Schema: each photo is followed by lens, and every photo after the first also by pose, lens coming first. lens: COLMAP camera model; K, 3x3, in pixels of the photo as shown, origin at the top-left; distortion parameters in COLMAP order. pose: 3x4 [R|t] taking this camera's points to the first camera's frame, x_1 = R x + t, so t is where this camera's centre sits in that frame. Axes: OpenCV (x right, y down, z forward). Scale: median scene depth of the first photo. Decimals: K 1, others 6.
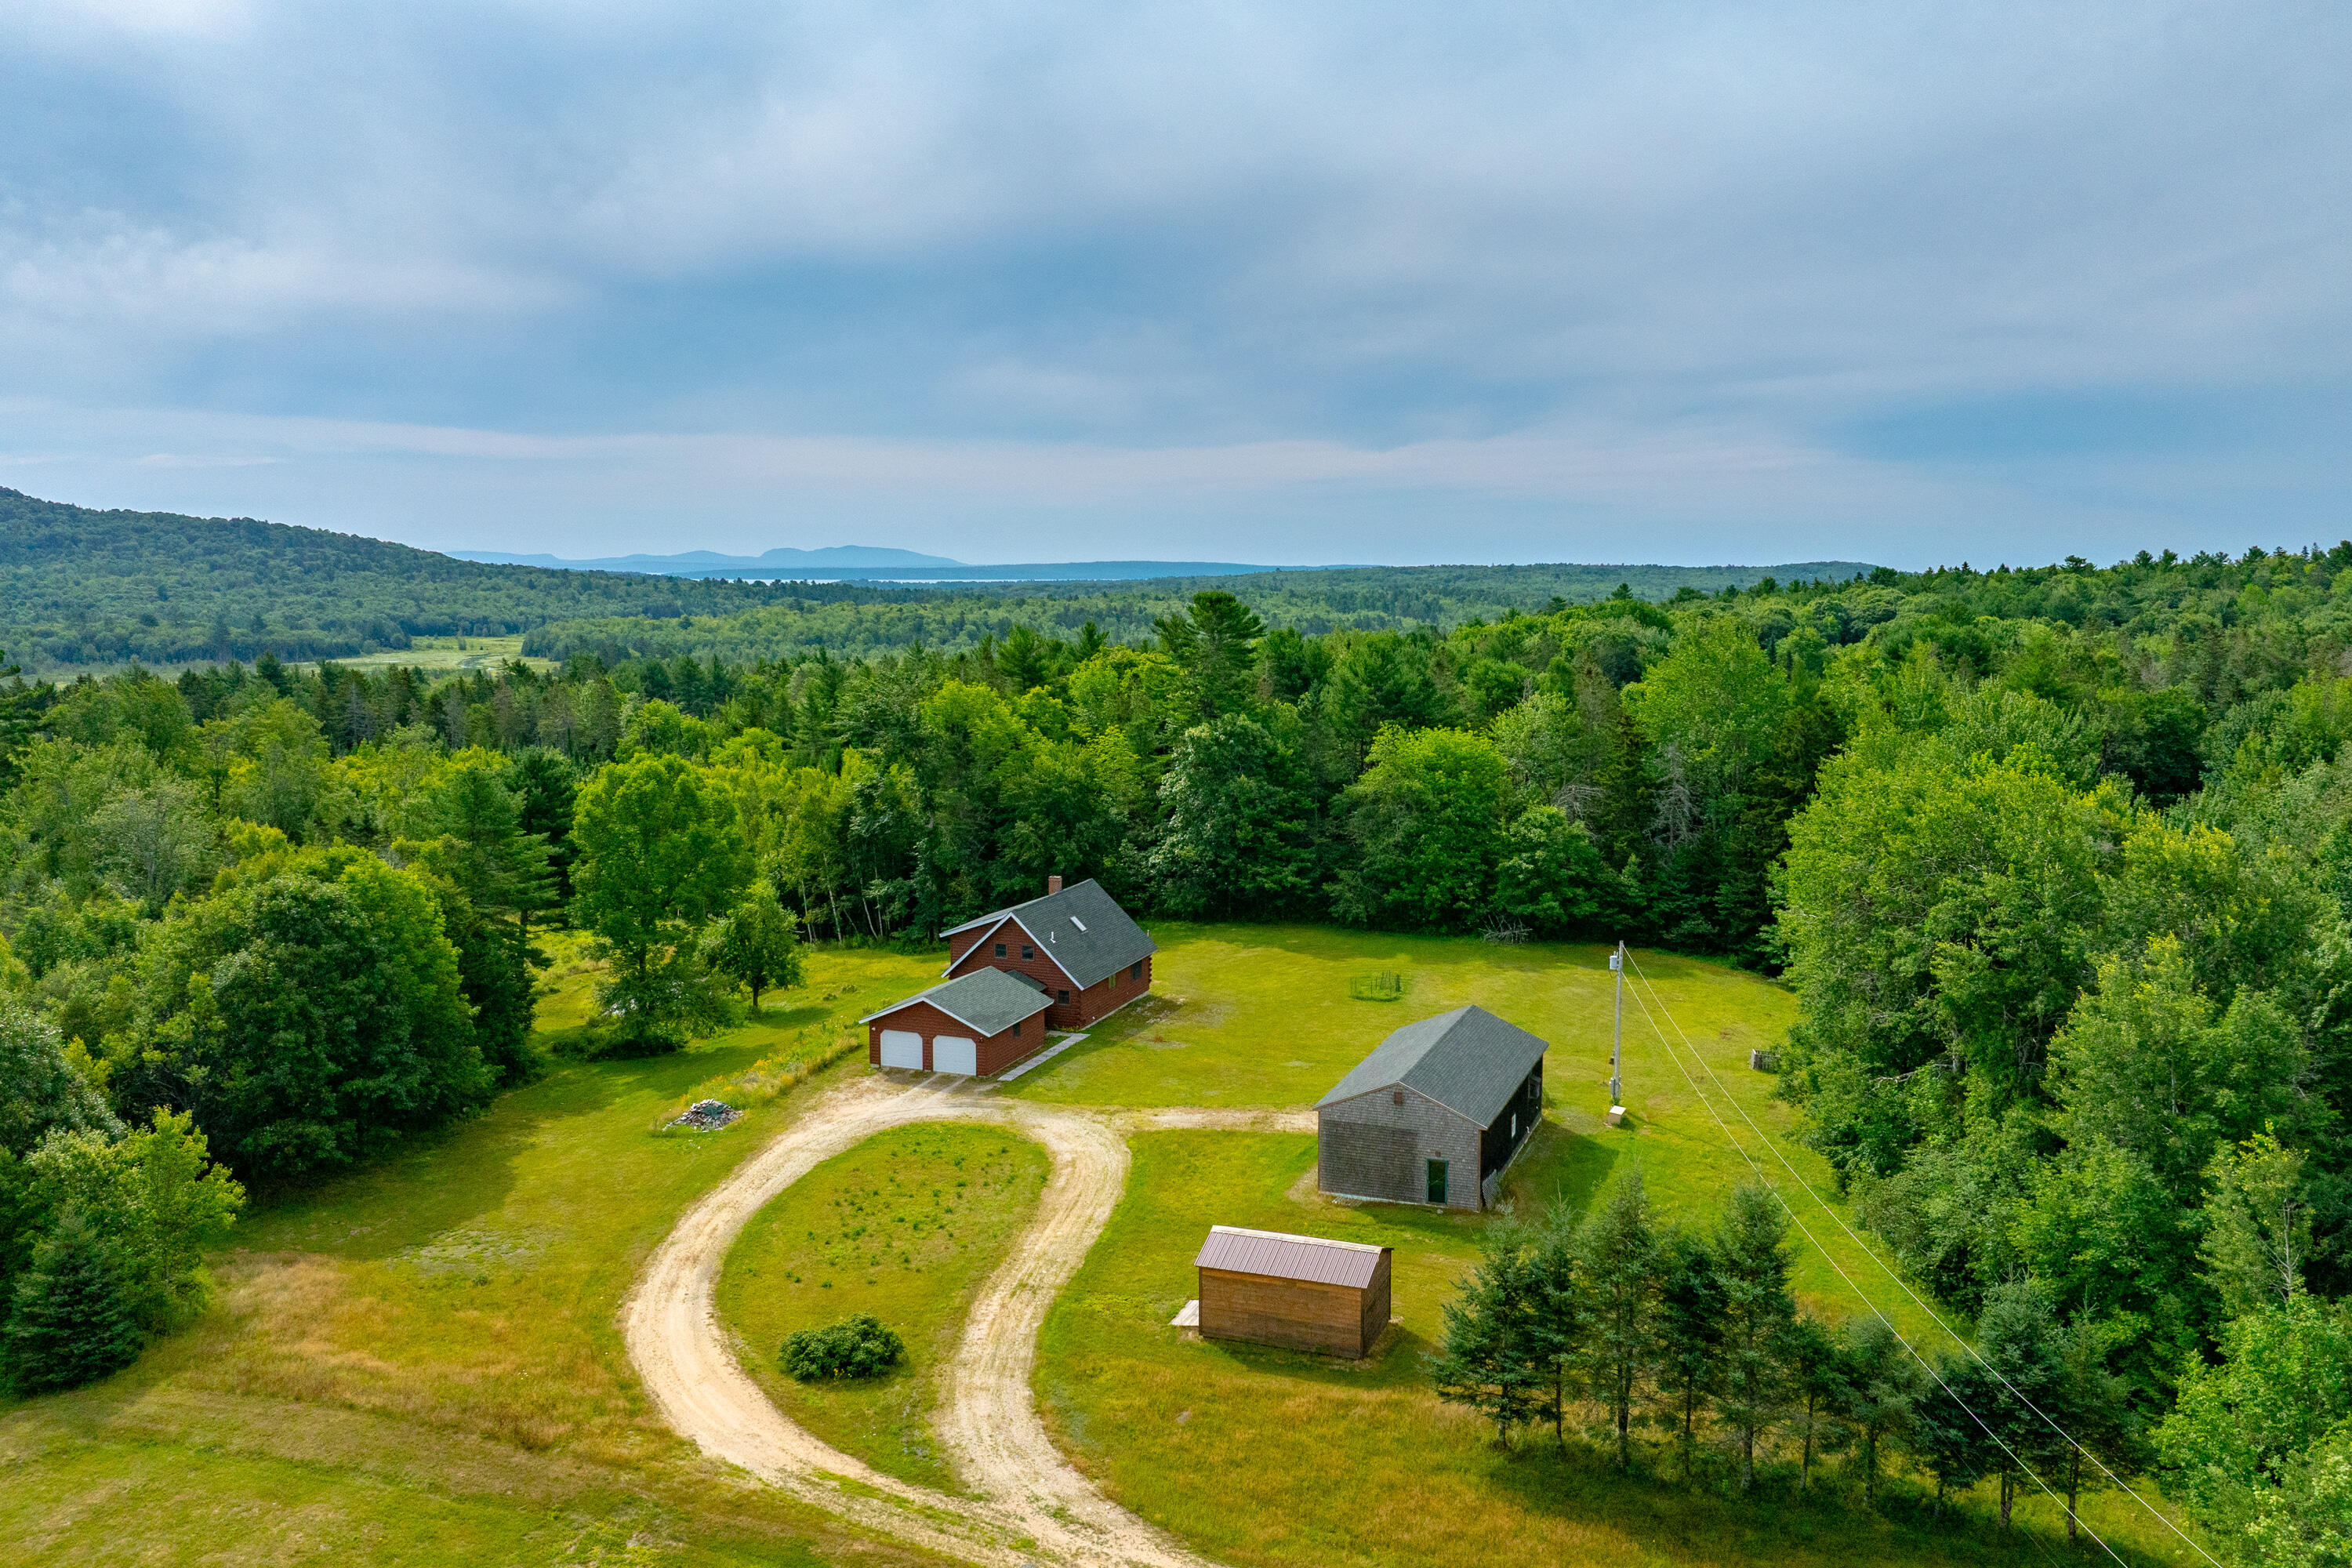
lens RADIAL K [[1752.2, 0, 1176.0], [0, 1752.2, 784.0], [0, 0, 1]] dist [-0.029630, 0.000719]
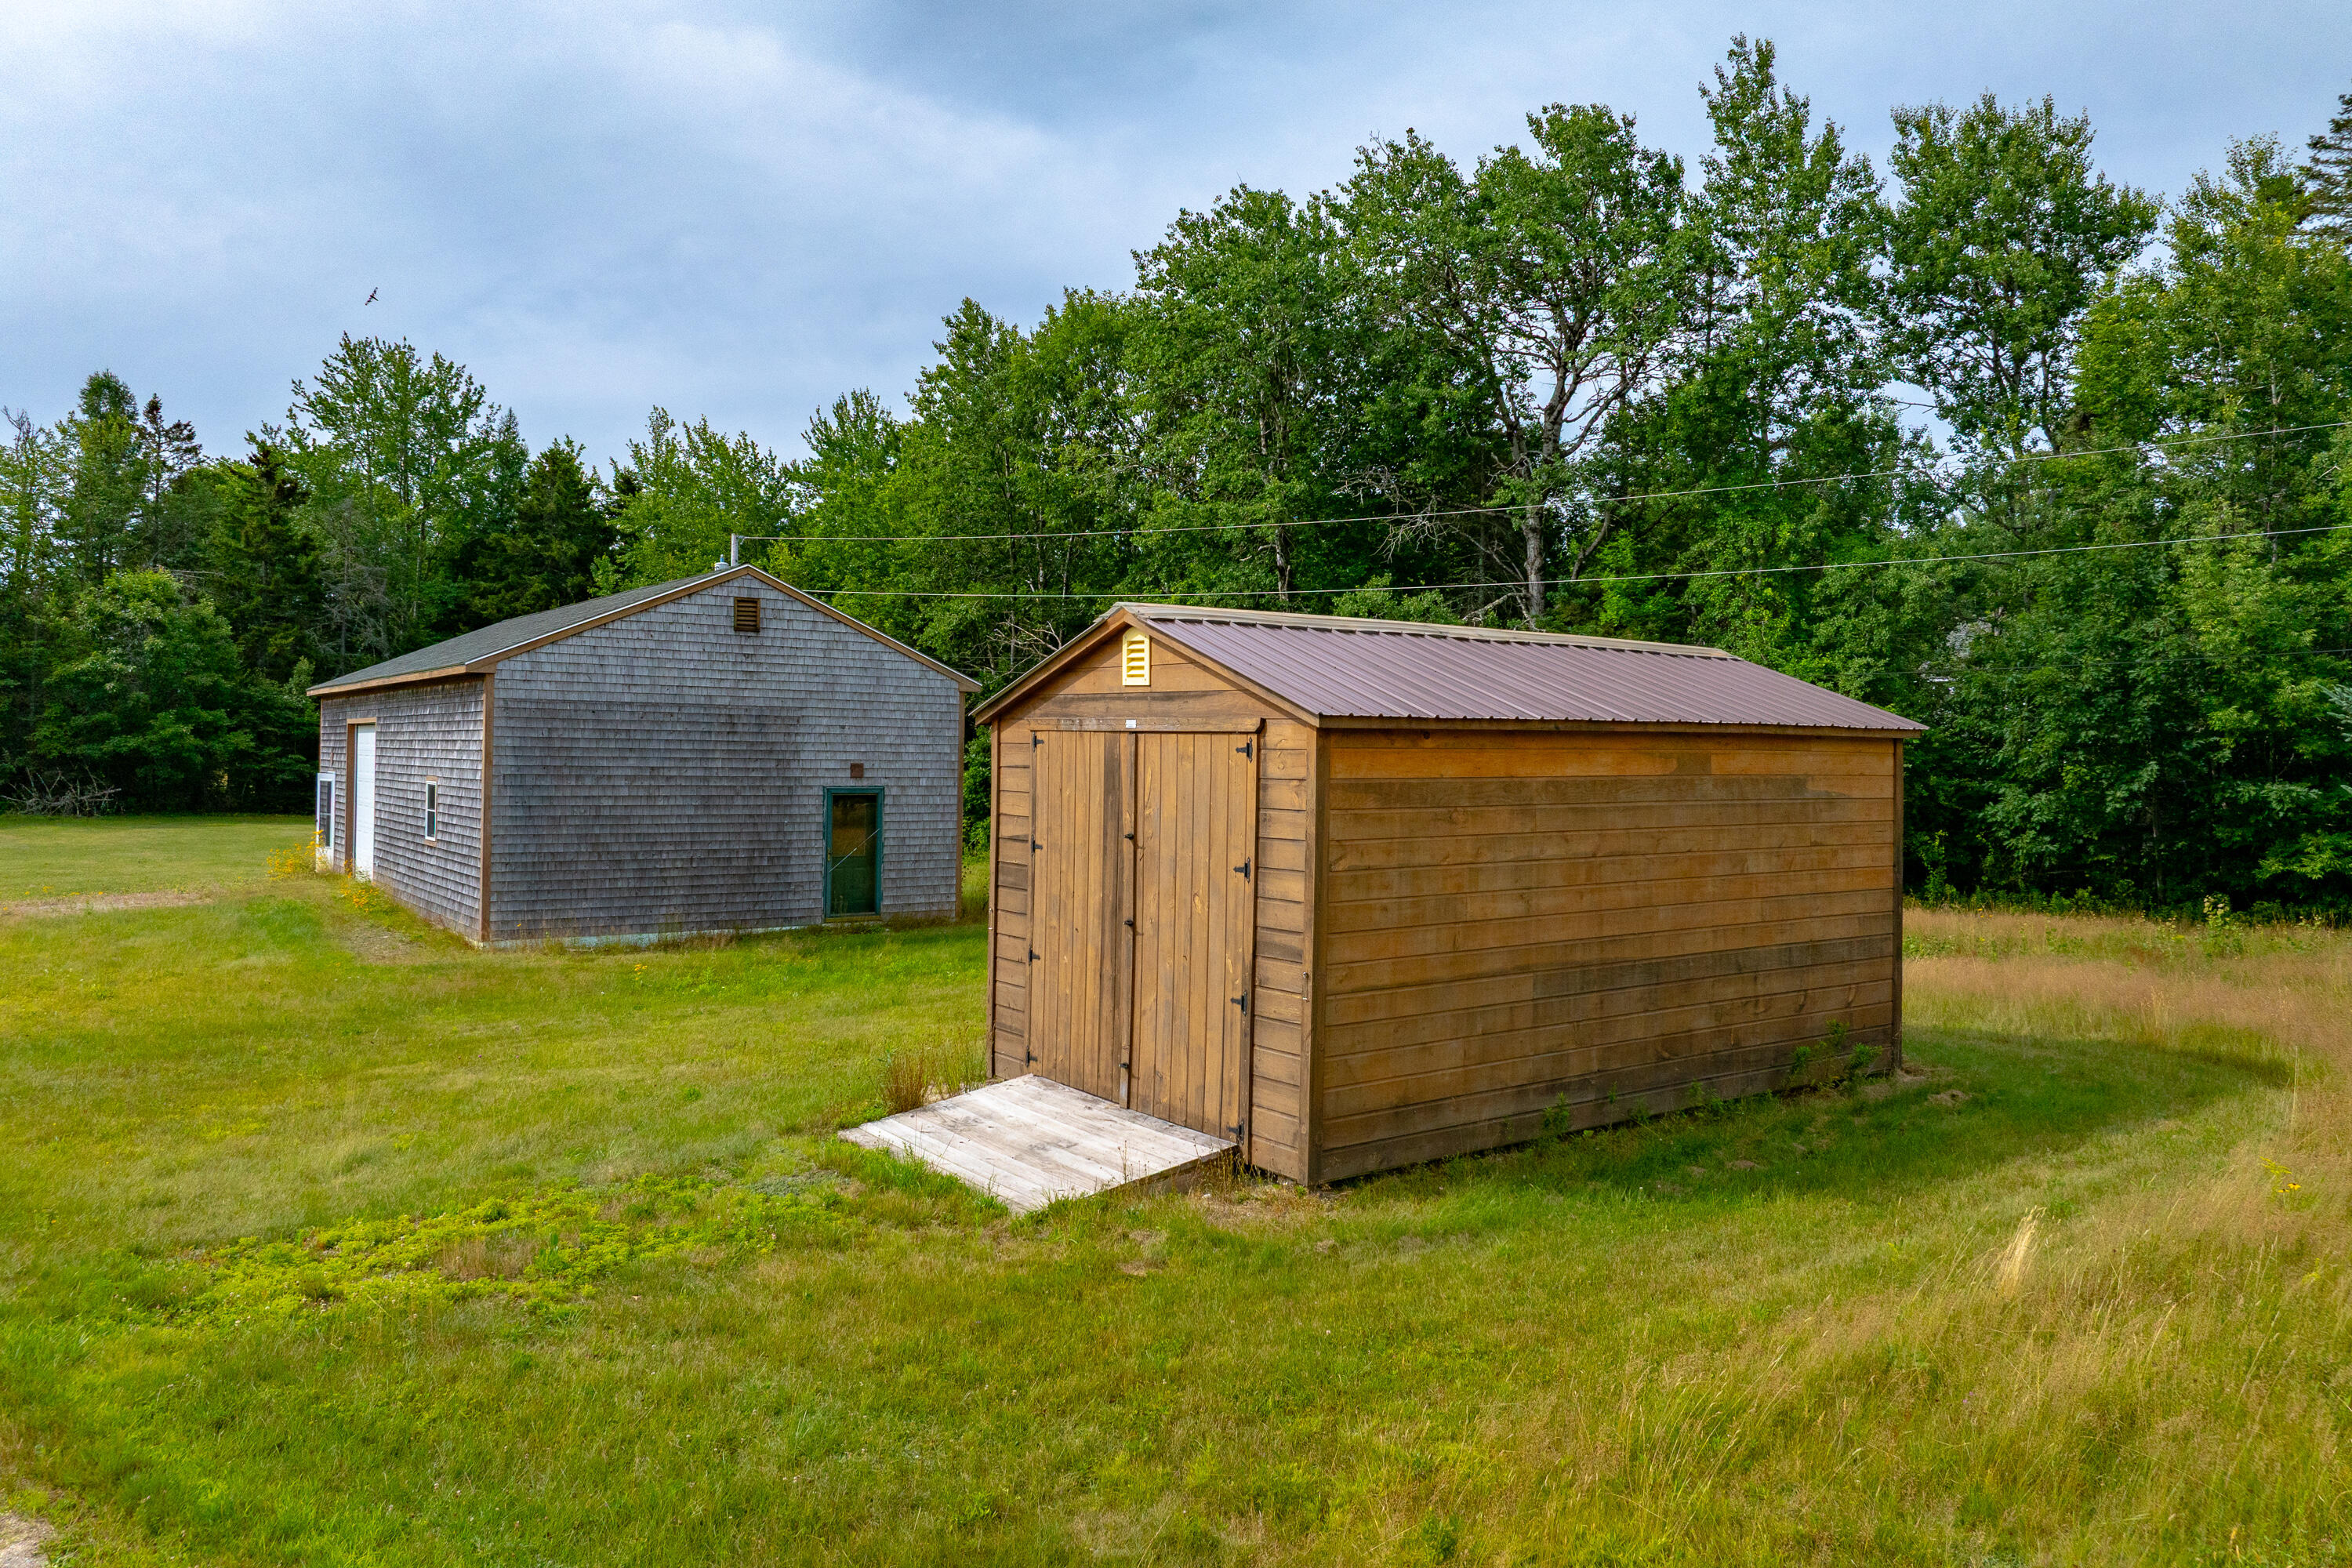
lens RADIAL K [[1681.9, 0, 1184.8], [0, 1681.9, 732.0], [0, 0, 1]] dist [-0.039228, 0.001336]
pose [[0.545495, 0.018883, 0.837902, -0.069414], [0.079588, 0.994061, -0.074217, 0.162510], [-0.834327, 0.107172, 0.540752, 0.525267]]
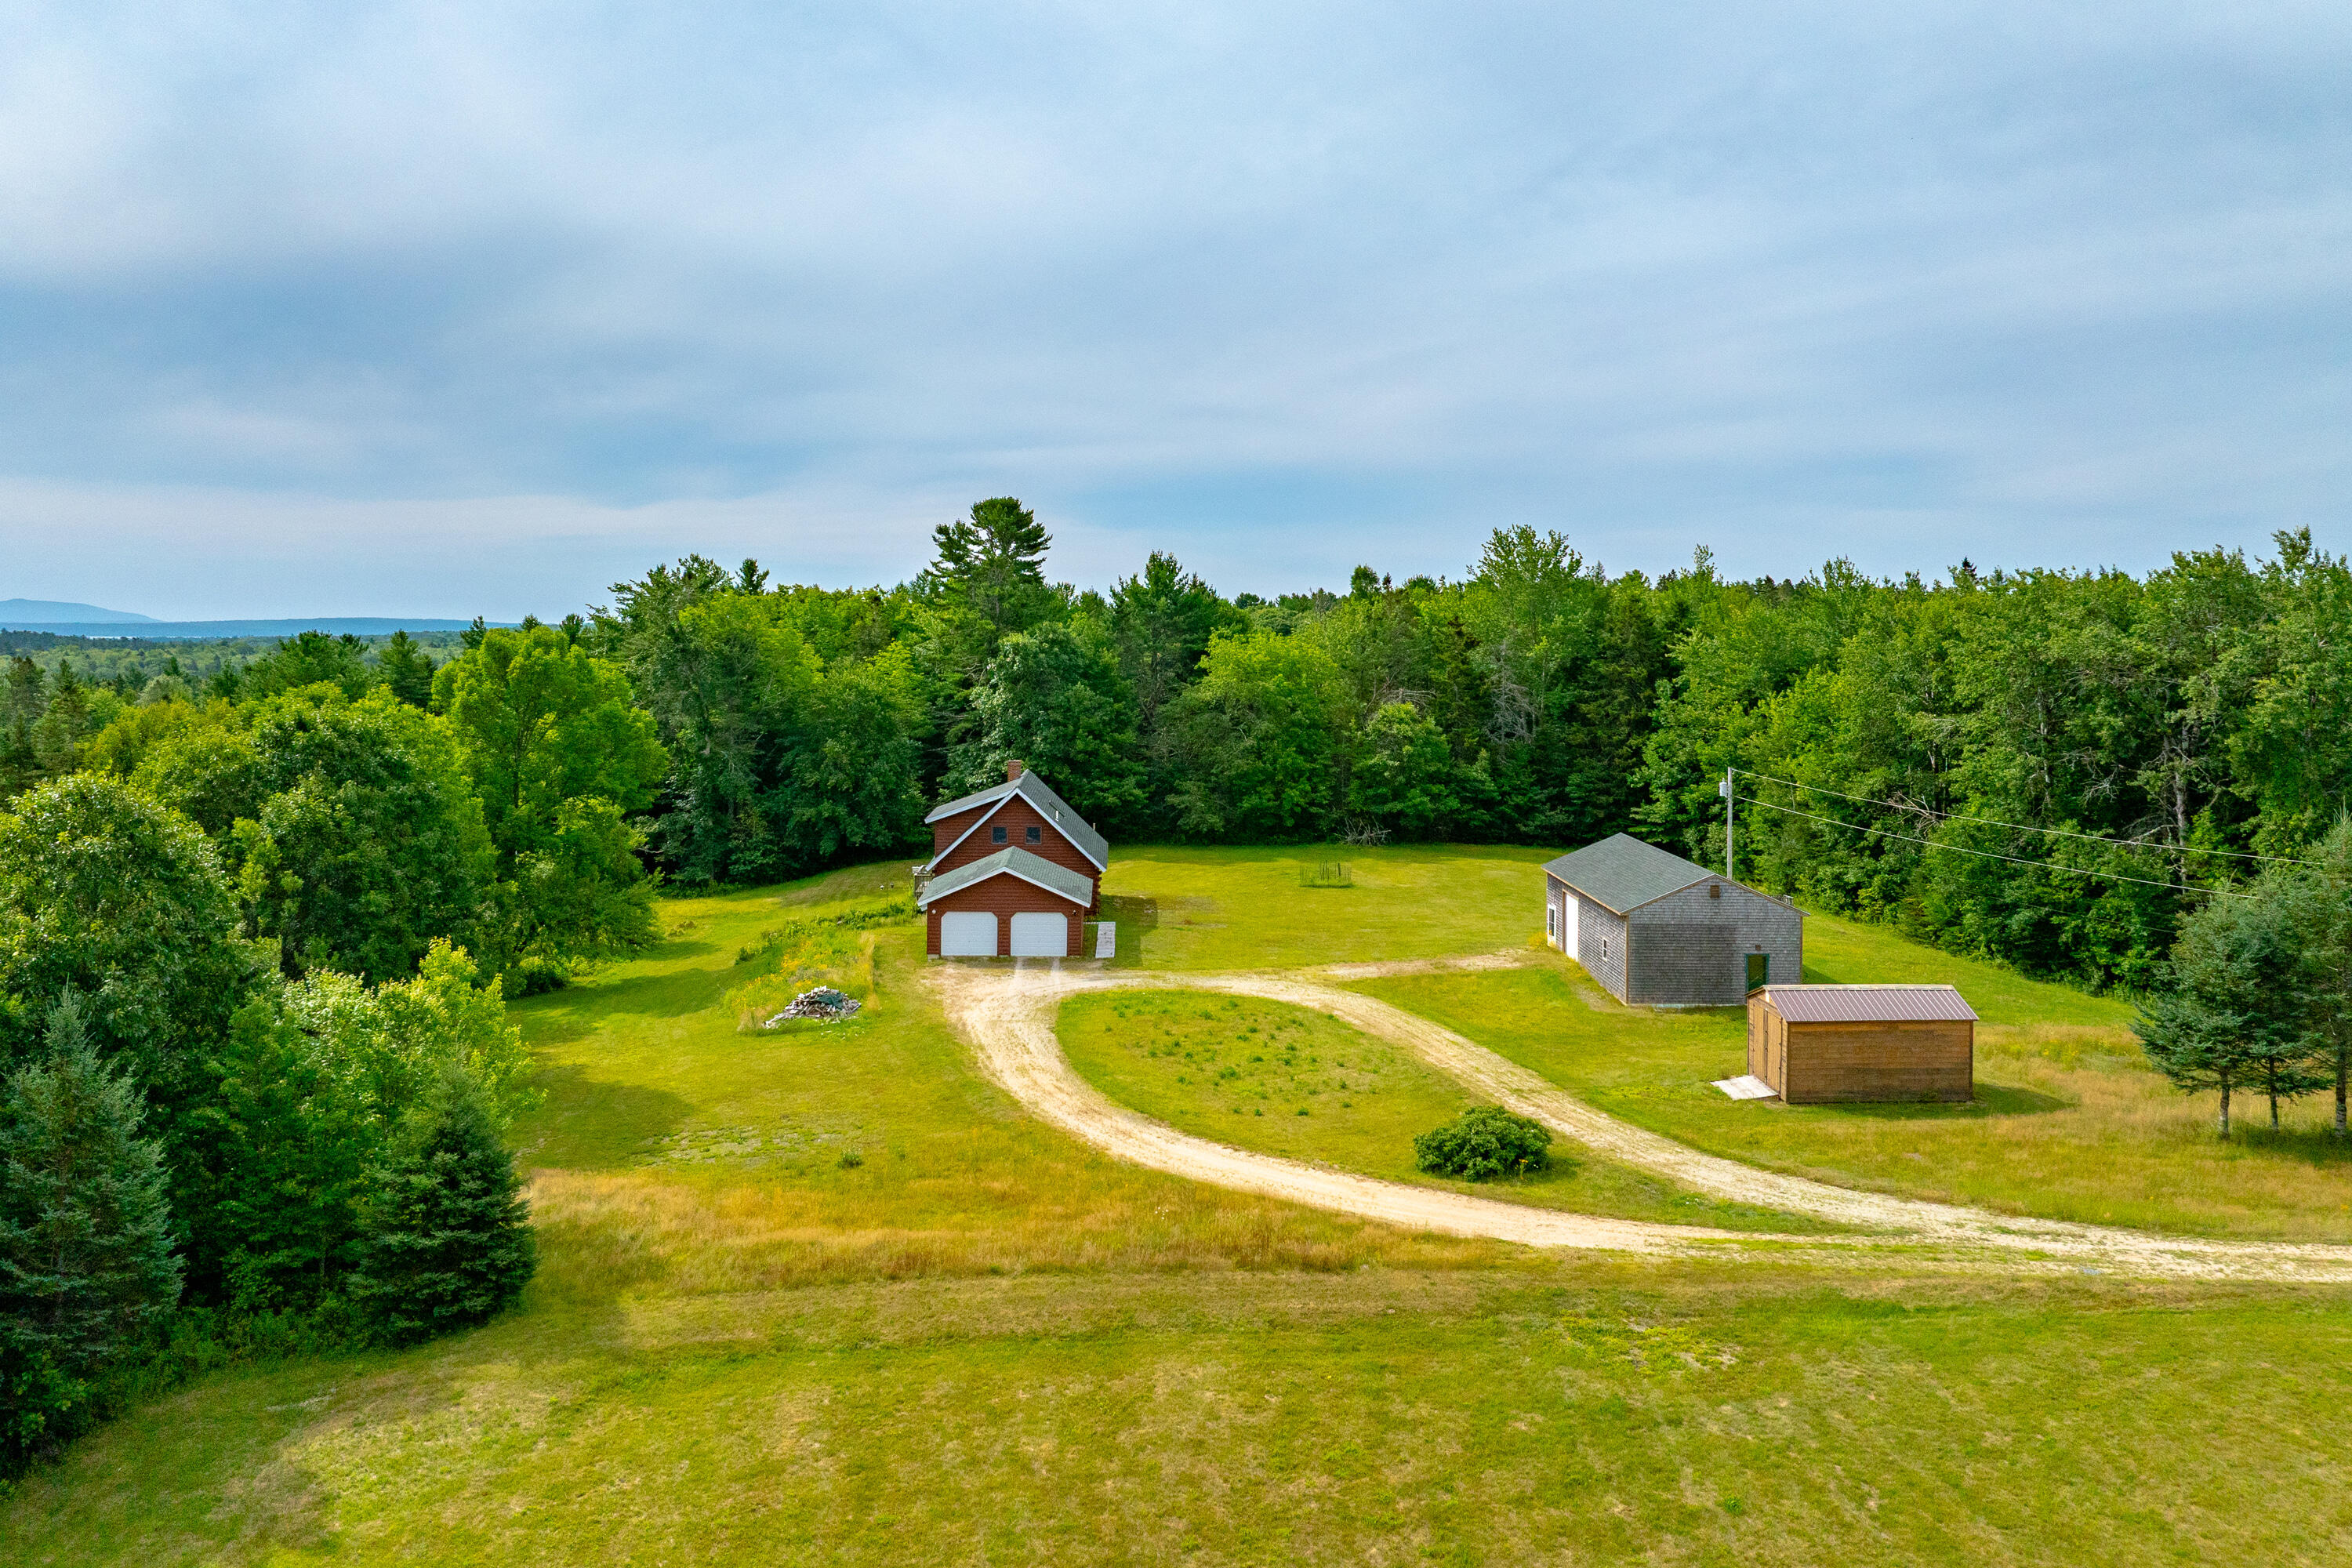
lens RADIAL K [[1779.2, 0, 1109.6], [0, 1779.2, 606.7], [0, 0, 1]] dist [-0.039727, -0.000854]
pose [[0.937652, 0.011721, 0.347377, -0.360960], [0.032437, 0.992119, -0.121029, 0.091600], [-0.346057, 0.124751, 0.929882, 0.138522]]
